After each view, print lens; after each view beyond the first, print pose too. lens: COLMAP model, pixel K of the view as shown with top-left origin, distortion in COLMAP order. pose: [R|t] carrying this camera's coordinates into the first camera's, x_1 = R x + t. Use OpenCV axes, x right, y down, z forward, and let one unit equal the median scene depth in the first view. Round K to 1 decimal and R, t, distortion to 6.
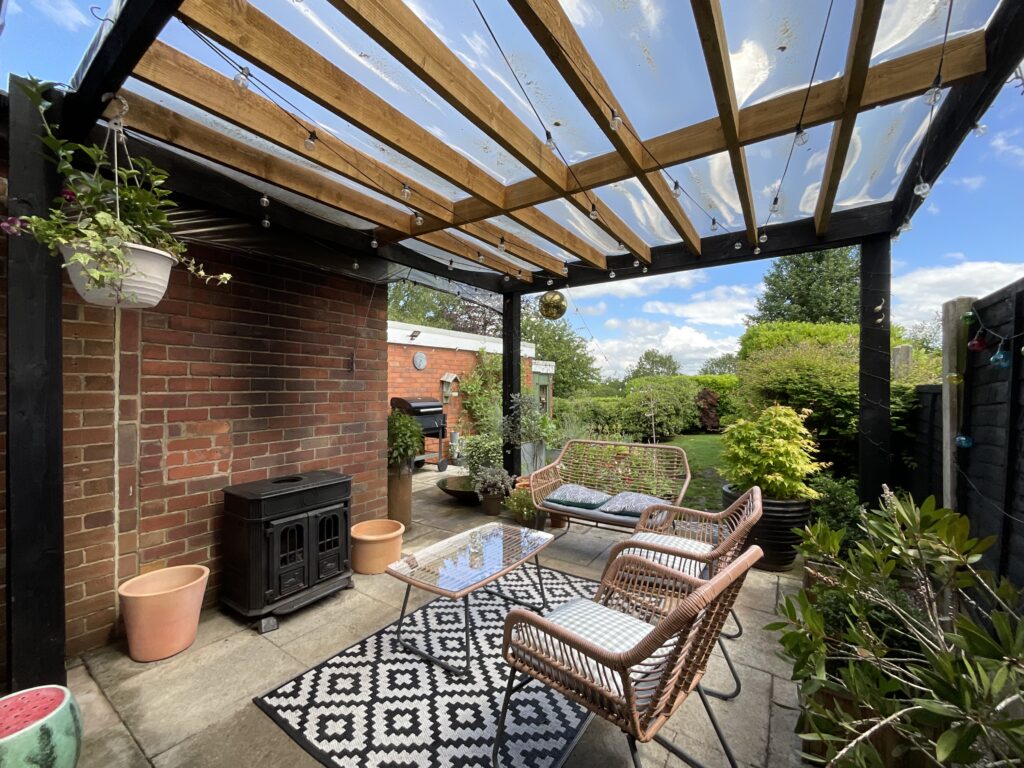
lens RADIAL K [[416.6, 0, 508.6], [0, 416.6, 385.6], [0, 0, 1]] dist [0.000477, -0.000043]
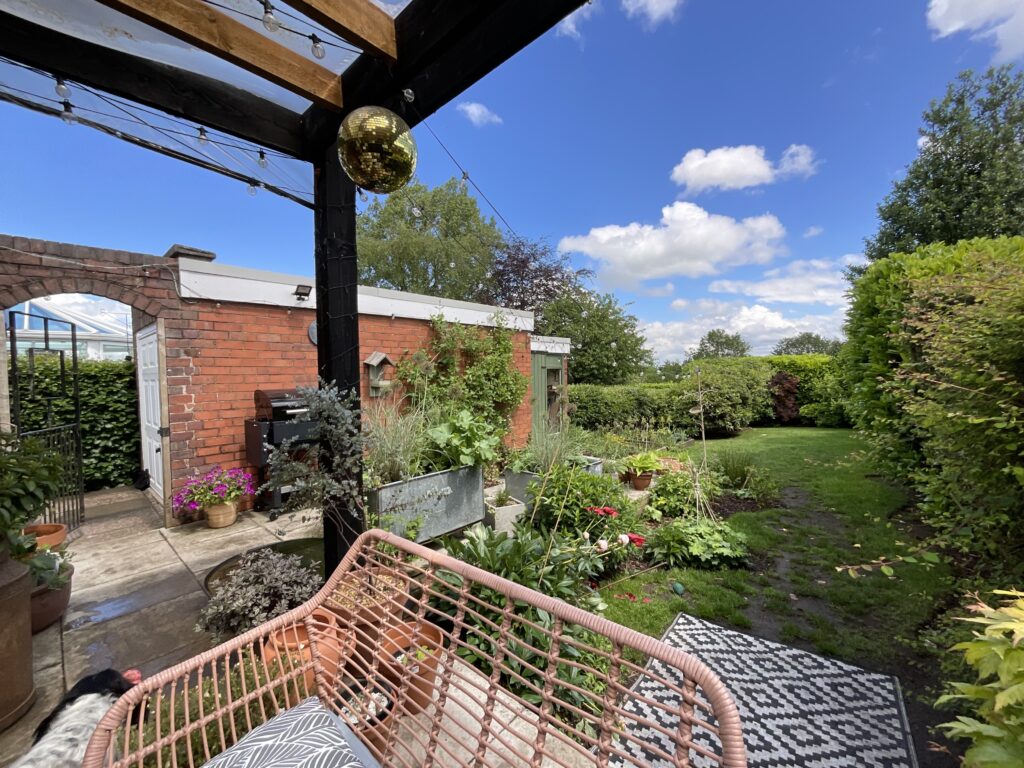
lens RADIAL K [[416.6, 0, 511.2], [0, 416.6, 385.2], [0, 0, 1]] dist [0.000477, -0.000043]
pose [[0.991593, -0.006408, -0.129241, 0.061070], [0.010721, 0.999408, 0.032702, 0.001404], [0.128955, -0.033812, 0.991074, 0.141471]]
